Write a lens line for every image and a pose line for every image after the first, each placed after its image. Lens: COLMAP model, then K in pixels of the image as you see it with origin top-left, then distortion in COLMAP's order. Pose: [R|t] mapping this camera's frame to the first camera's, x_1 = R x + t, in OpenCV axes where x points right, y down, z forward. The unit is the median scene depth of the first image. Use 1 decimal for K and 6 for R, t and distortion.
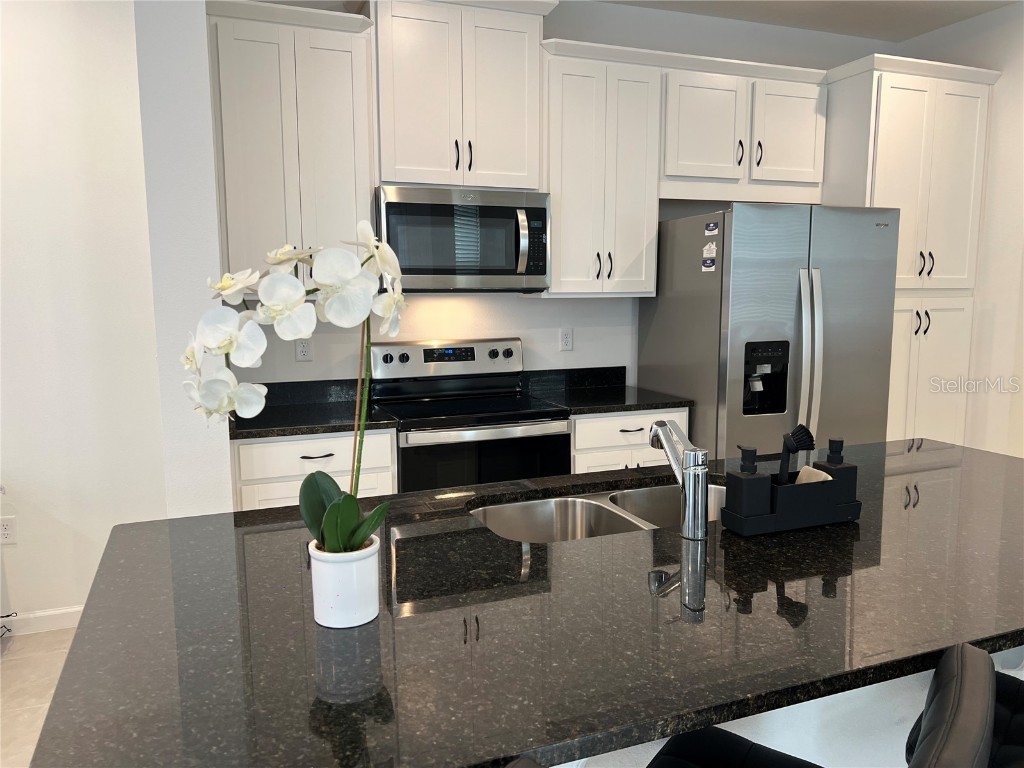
lens RADIAL K [[781.7, 0, 512.0], [0, 781.7, 384.0], [0, 0, 1]] dist [0.059605, -0.075115]
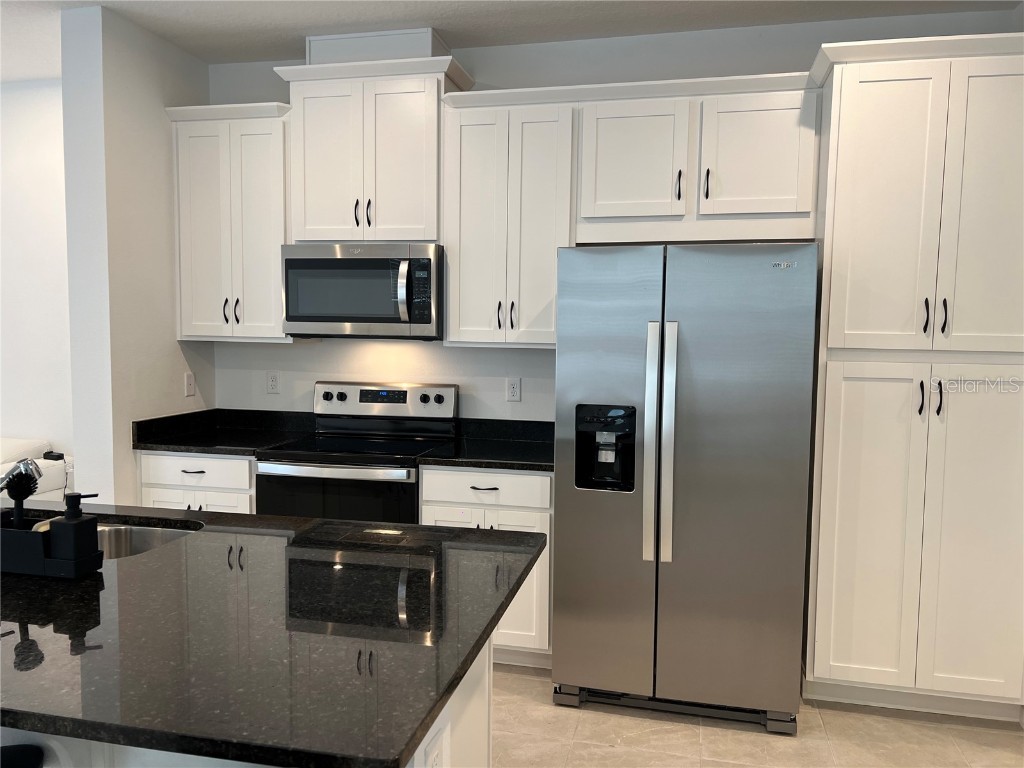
lens RADIAL K [[781.7, 0, 512.0], [0, 781.7, 384.0], [0, 0, 1]] dist [0.059605, -0.075115]
pose [[0.820442, 0.057952, -0.568785, 0.685631], [-0.087046, 0.995913, -0.024089, -0.045130], [0.565065, 0.069274, 0.822133, 0.227129]]
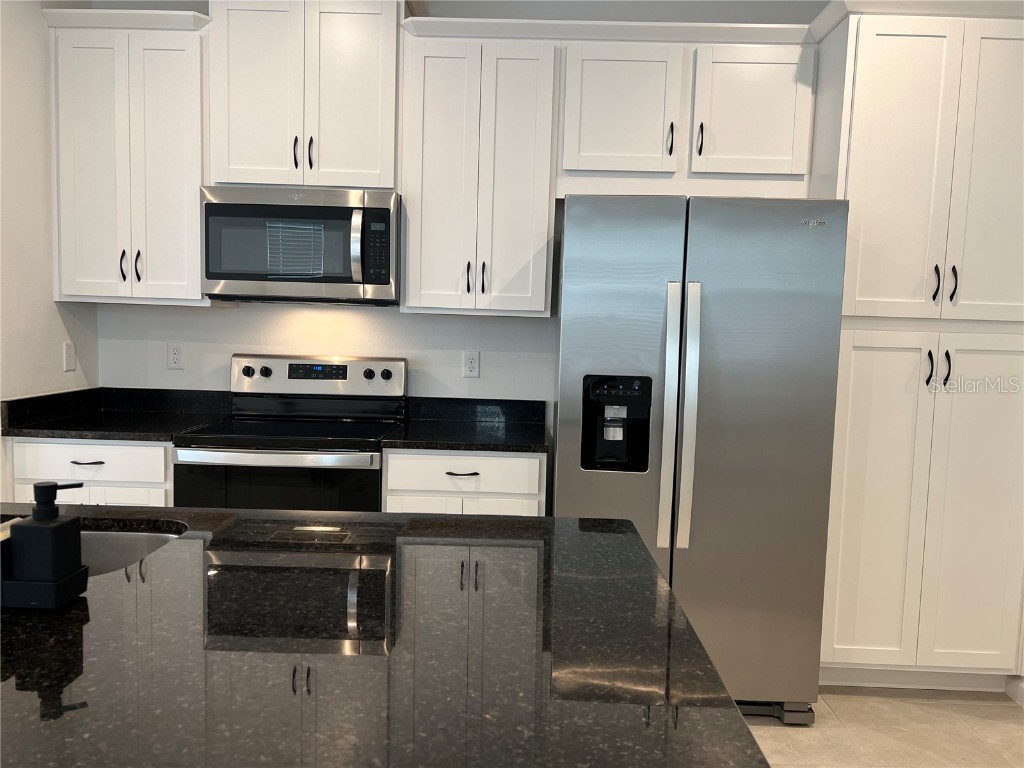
lens RADIAL K [[781.7, 0, 512.0], [0, 781.7, 384.0], [0, 0, 1]] dist [0.059605, -0.075115]
pose [[0.920149, 0.062862, -0.386489, 0.496389], [-0.081169, 0.996211, -0.031214, -0.013318], [0.383062, 0.060093, 0.921766, 0.247596]]
